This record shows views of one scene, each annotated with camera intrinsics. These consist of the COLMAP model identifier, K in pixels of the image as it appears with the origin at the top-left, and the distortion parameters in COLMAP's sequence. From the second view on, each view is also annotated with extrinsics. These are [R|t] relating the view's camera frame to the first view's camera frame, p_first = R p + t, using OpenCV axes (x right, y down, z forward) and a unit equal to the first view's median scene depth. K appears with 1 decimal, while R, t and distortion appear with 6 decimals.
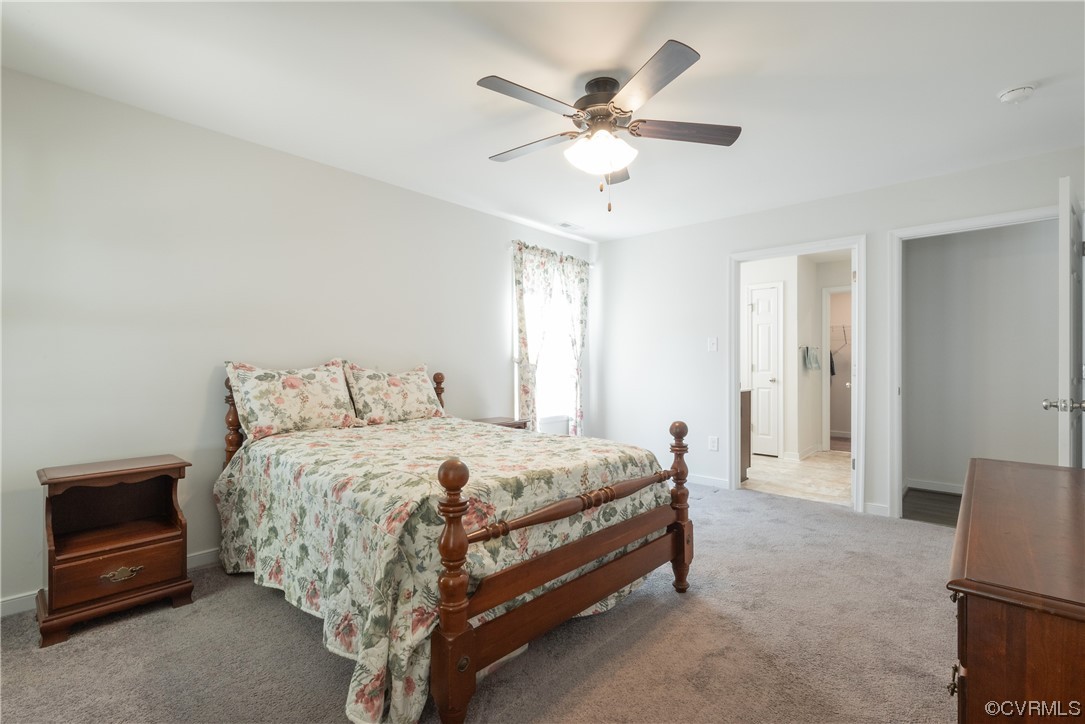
lens RADIAL K [[484.3, 0, 544.0], [0, 484.3, 362.8], [0, 0, 1]] dist [0.000966, -0.000275]
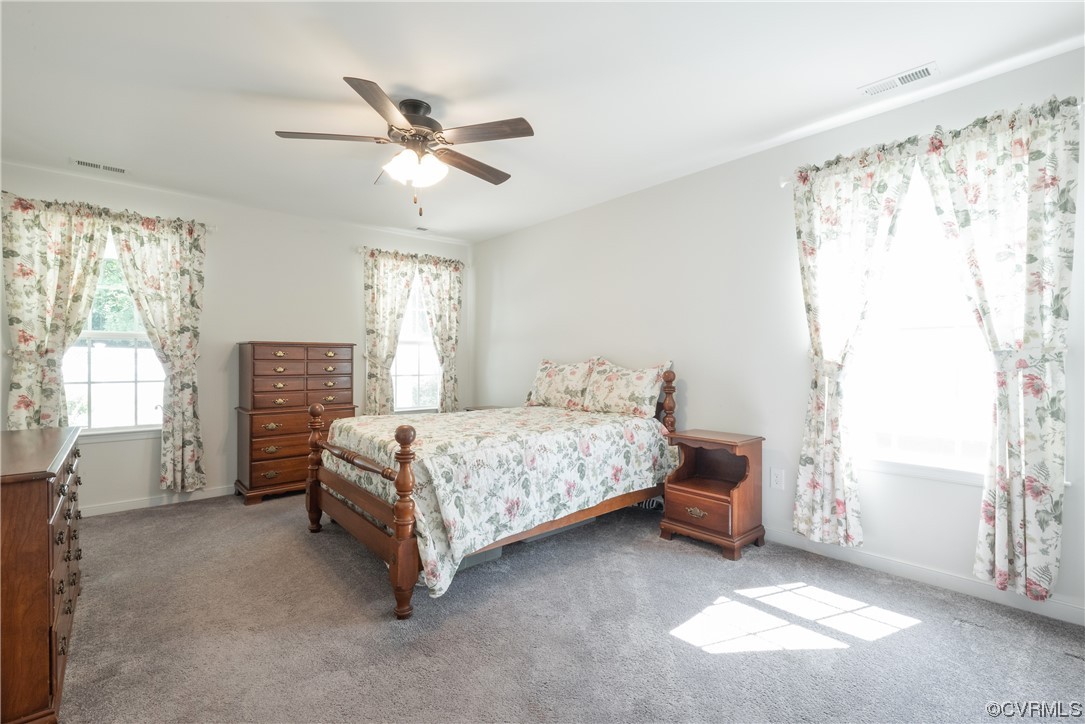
lens RADIAL K [[484.3, 0, 543.8], [0, 484.3, 361.6], [0, 0, 1]] dist [0.000966, -0.000275]
pose [[-0.109150, -0.001575, -0.994024, 0.601787], [-0.002214, 0.999997, -0.001341, 0.004418], [0.994023, 0.002054, -0.109153, 0.723493]]
